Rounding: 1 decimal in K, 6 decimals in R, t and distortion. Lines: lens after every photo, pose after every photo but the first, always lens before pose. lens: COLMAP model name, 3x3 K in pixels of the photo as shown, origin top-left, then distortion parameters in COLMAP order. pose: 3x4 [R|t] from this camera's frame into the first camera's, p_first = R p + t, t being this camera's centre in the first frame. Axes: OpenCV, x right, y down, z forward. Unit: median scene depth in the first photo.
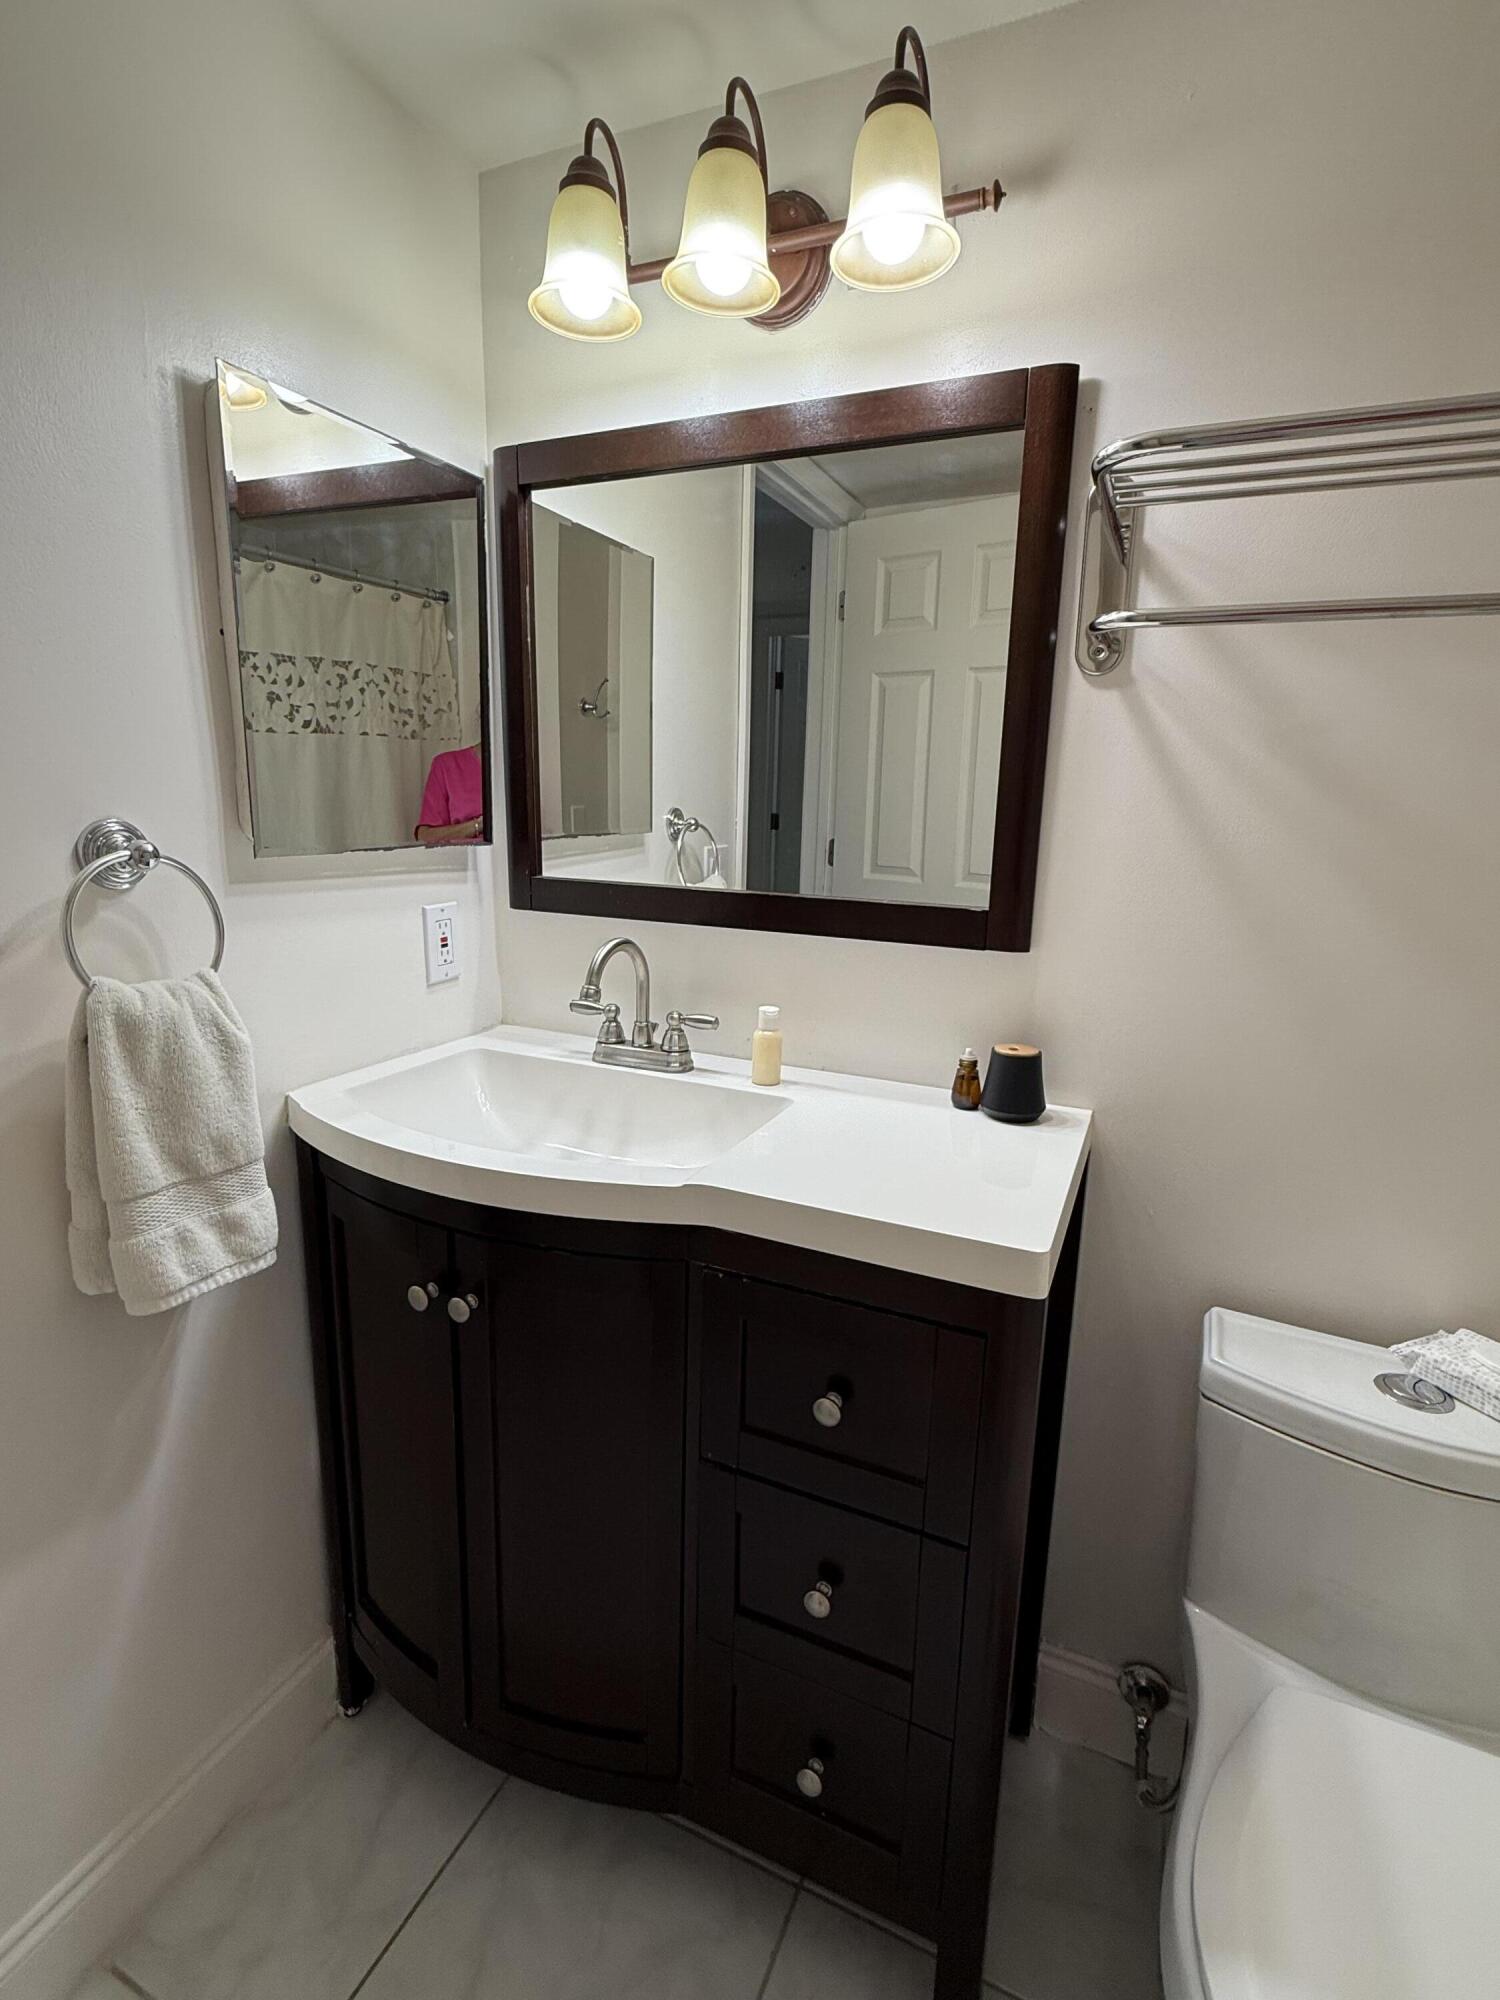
lens RADIAL K [[949.0, 0, 748.7], [0, 949.0, 992.5], [0, 0, 1]] dist [-0.000811, -0.000472]
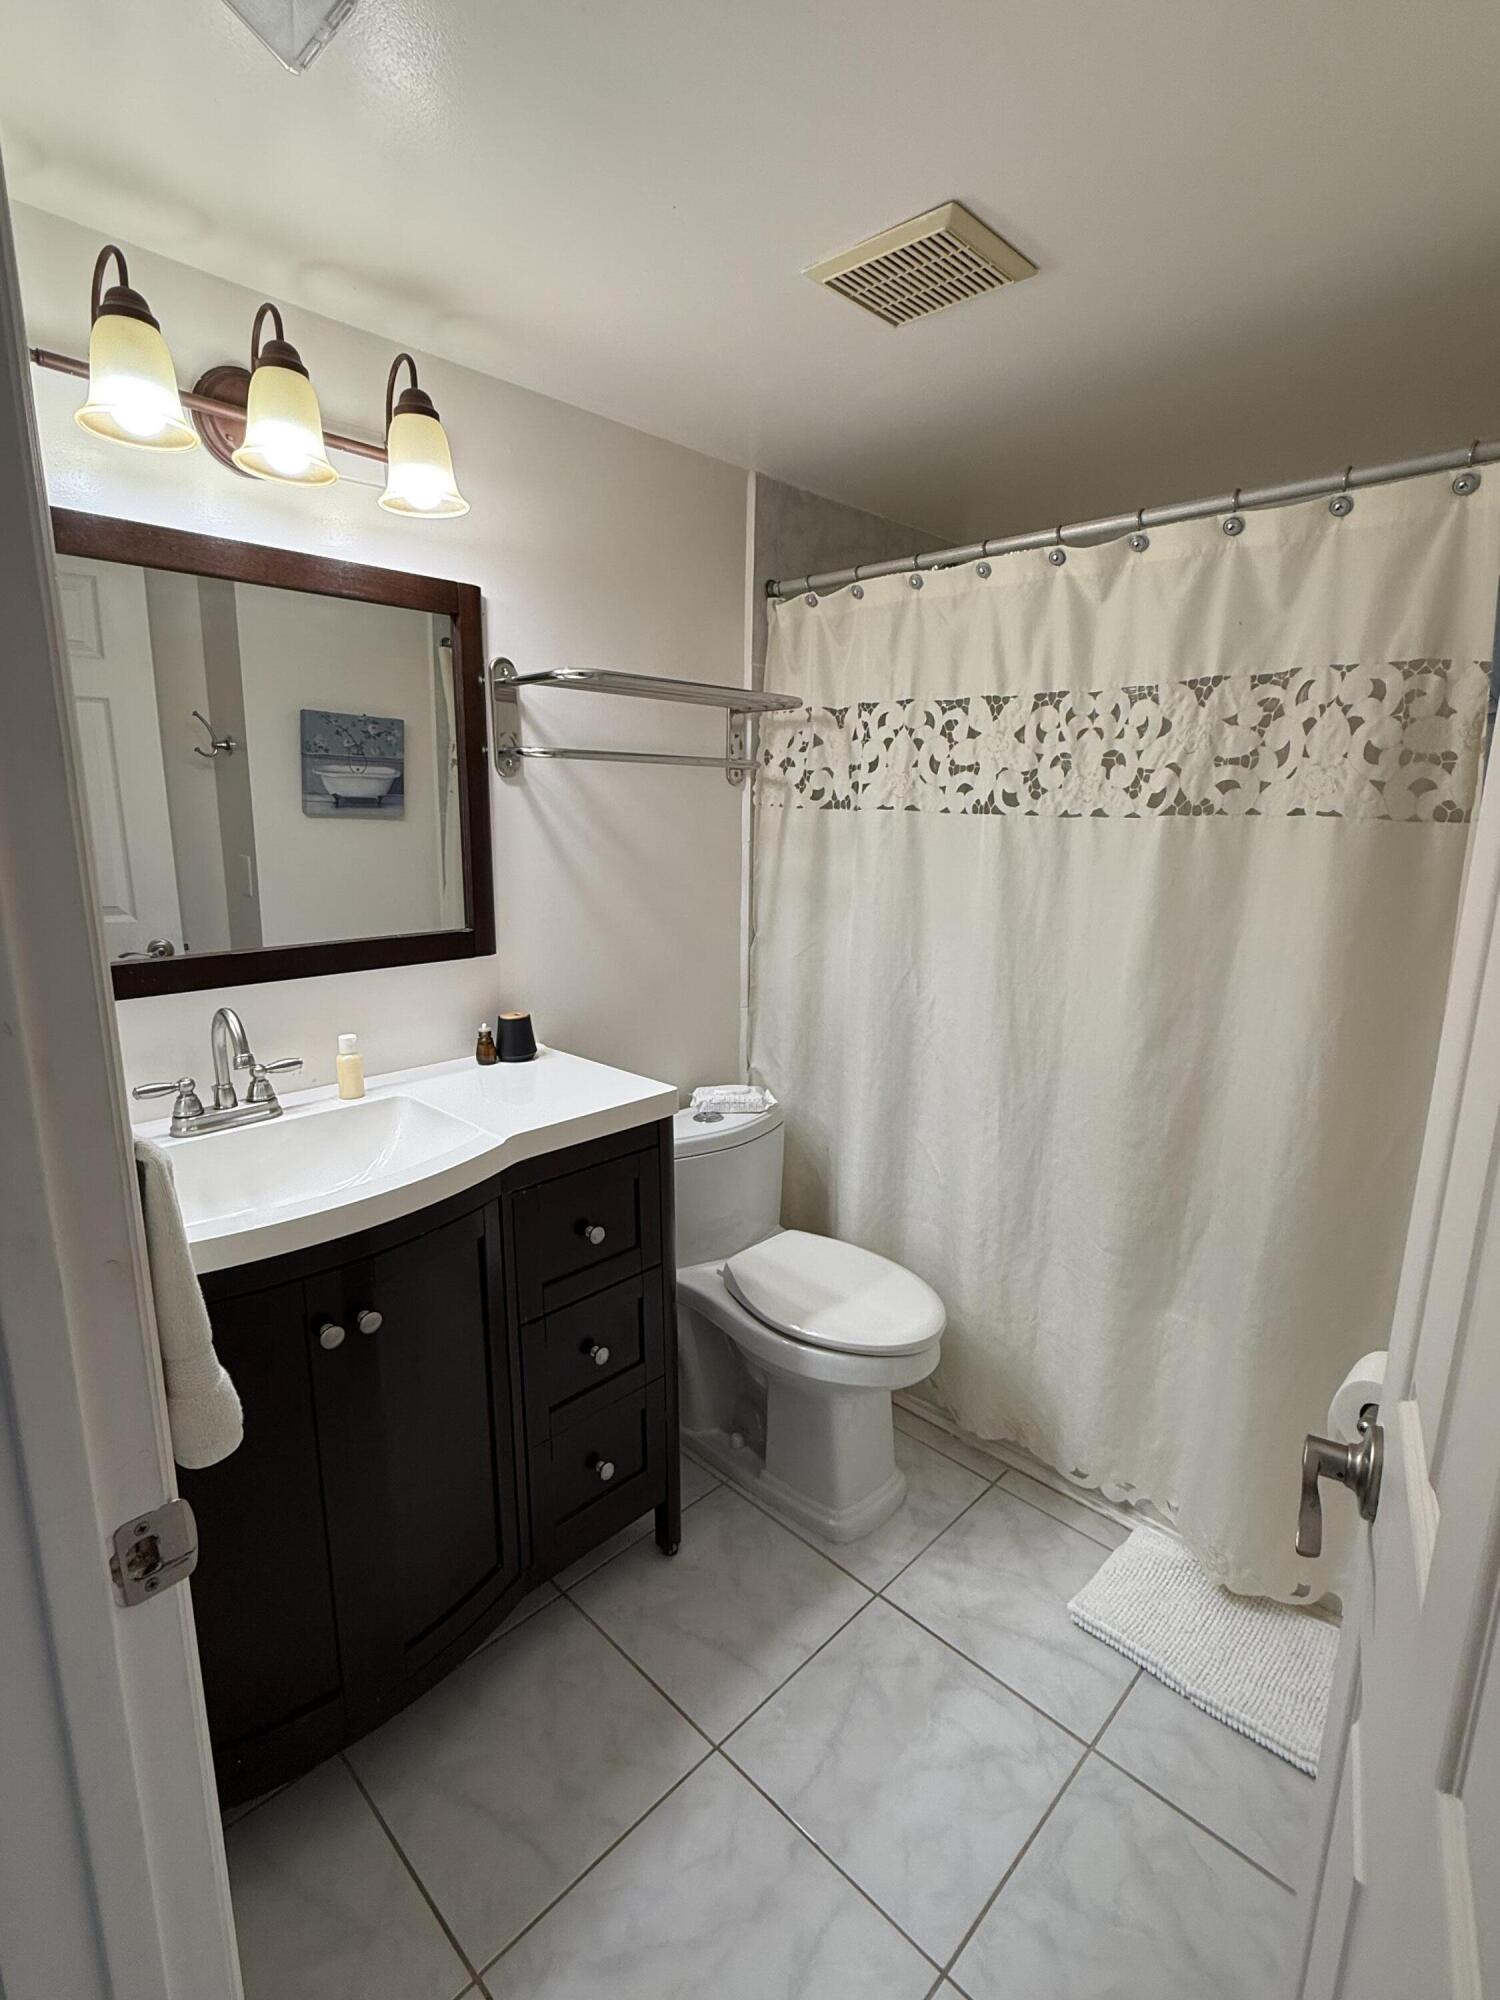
lens RADIAL K [[949.0, 0, 748.7], [0, 949.0, 992.5], [0, 0, 1]] dist [-0.000811, -0.000472]
pose [[0.339811, -0.208585, 0.917072, -0.979452], [0.192981, 0.969812, 0.149073, -0.129795], [-0.920482, 0.126320, 0.369806, 0.062234]]
